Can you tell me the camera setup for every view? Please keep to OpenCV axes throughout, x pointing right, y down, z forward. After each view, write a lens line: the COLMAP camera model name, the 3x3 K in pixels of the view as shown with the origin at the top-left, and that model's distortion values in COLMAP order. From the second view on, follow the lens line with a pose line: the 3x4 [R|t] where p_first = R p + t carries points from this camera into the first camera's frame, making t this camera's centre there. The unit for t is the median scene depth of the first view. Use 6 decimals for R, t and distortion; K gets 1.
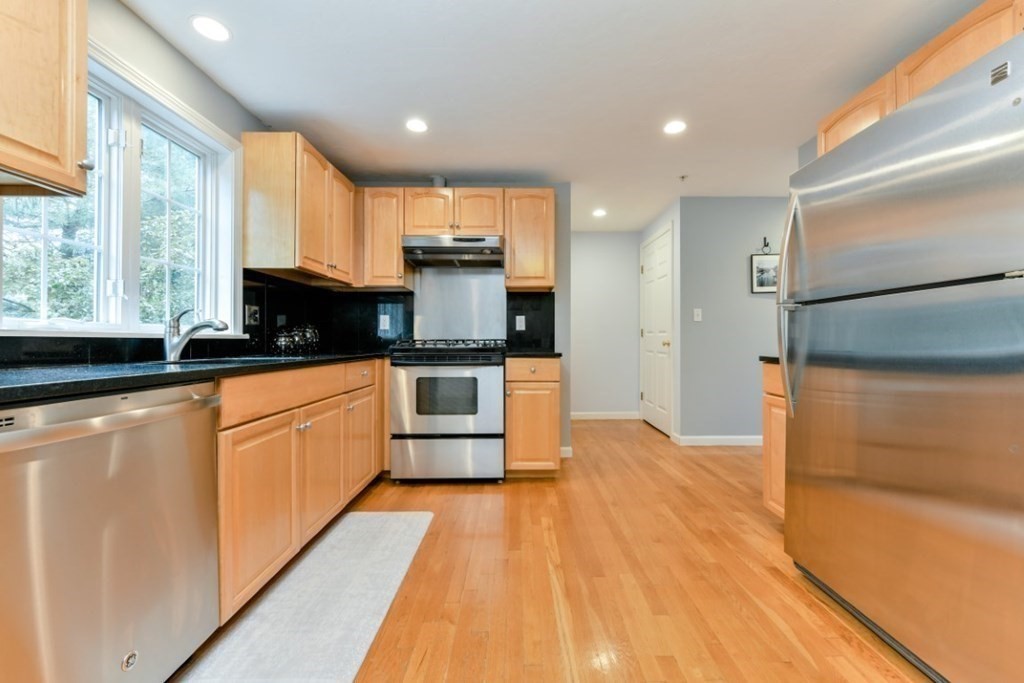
lens RADIAL K [[407.0, 0, 516.3], [0, 407.0, 338.3], [0, 0, 1]] dist [0.003726, -0.000851]
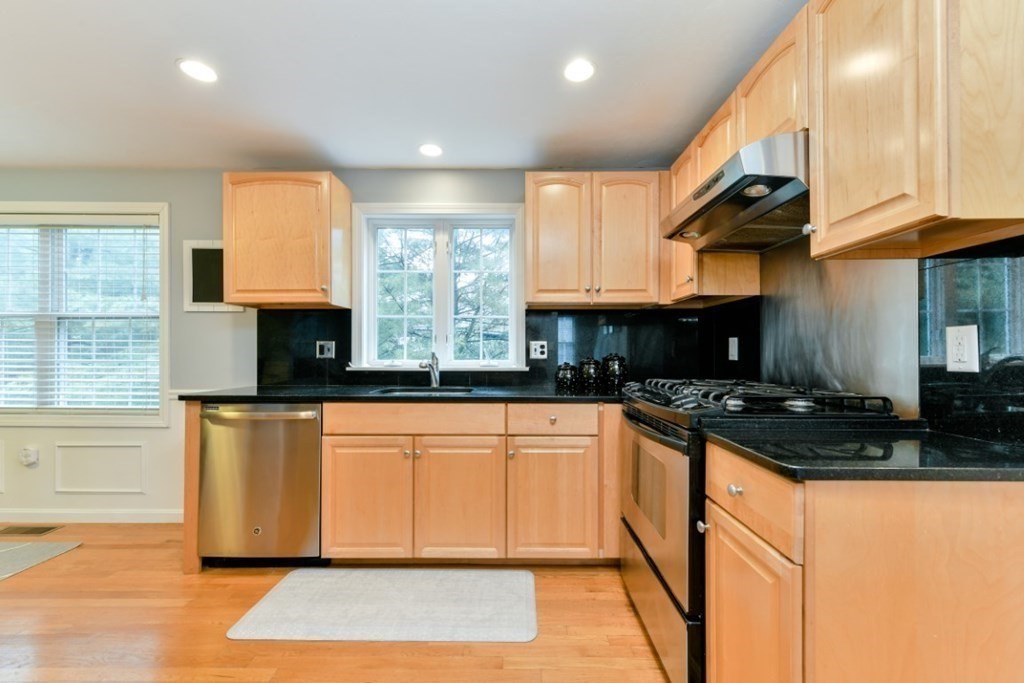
lens RADIAL K [[407.0, 0, 517.8], [0, 407.0, 349.6], [0, 0, 1]] dist [0.003726, -0.000851]
pose [[-0.003447, -0.002513, -0.999991, 0.472192], [0.005067, 0.999984, -0.002531, -0.054791], [0.999981, -0.005076, -0.003434, 0.963779]]
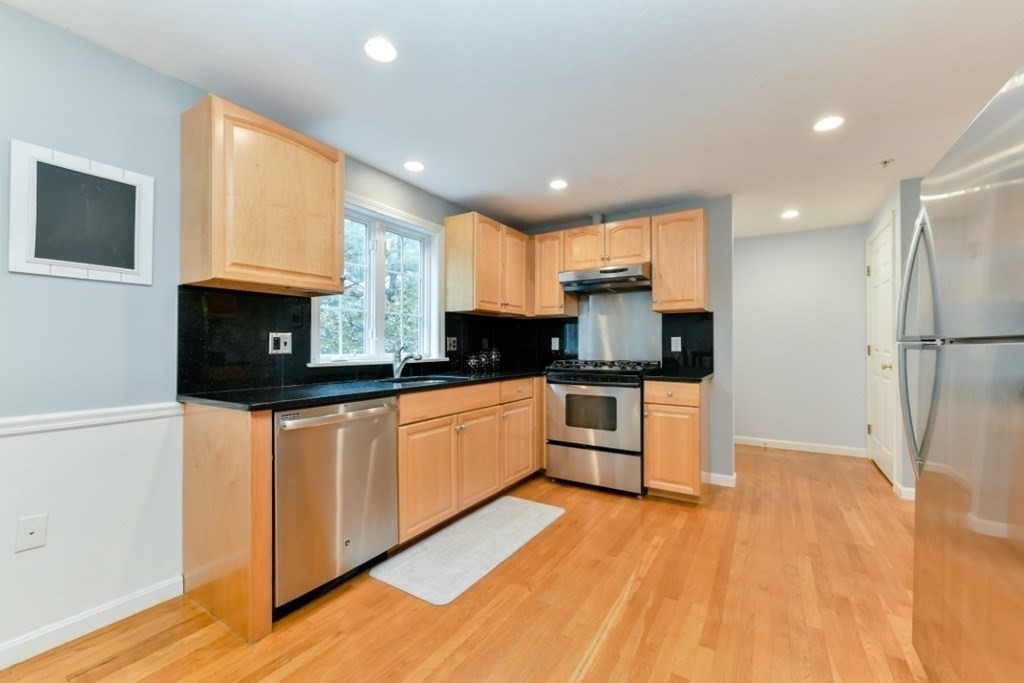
lens RADIAL K [[407.0, 0, 521.2], [0, 407.0, 341.9], [0, 0, 1]] dist [0.003726, -0.000851]
pose [[0.849867, -0.004341, -0.526980, 0.310133], [0.003016, 0.999990, -0.003373, -0.059009], [0.526989, 0.001277, 0.849871, -0.079751]]
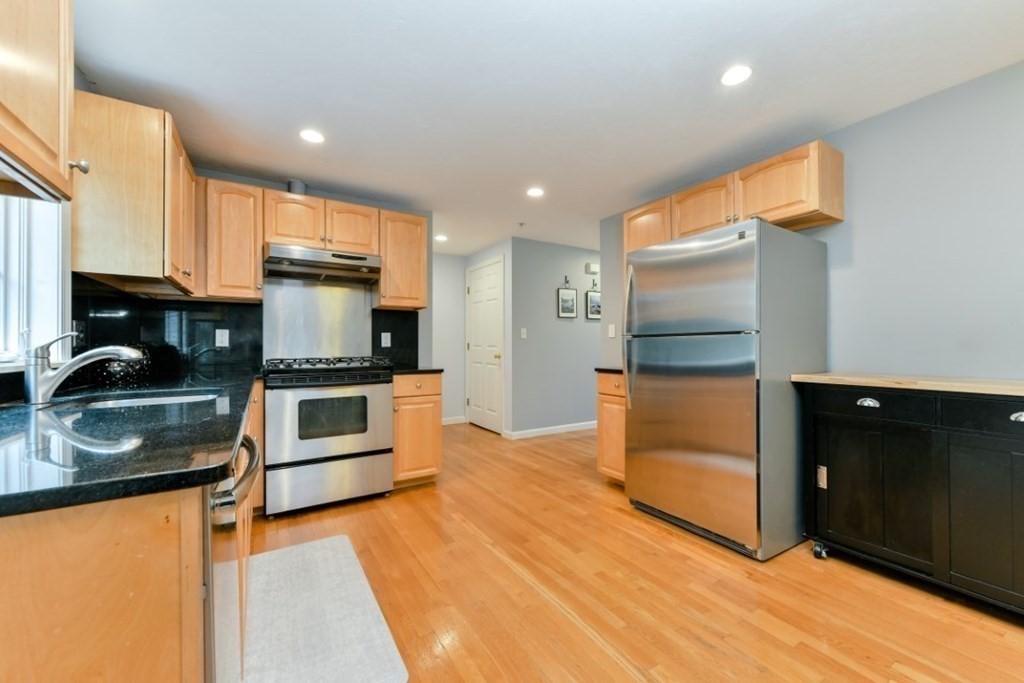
lens RADIAL K [[407.0, 0, 515.7], [0, 407.0, 345.3], [0, 0, 1]] dist [0.003726, -0.000851]
pose [[0.847933, -0.001993, 0.530100, -0.371109], [0.001455, 0.999998, 0.001433, -0.035538], [-0.530102, -0.000444, 0.847934, -0.064168]]
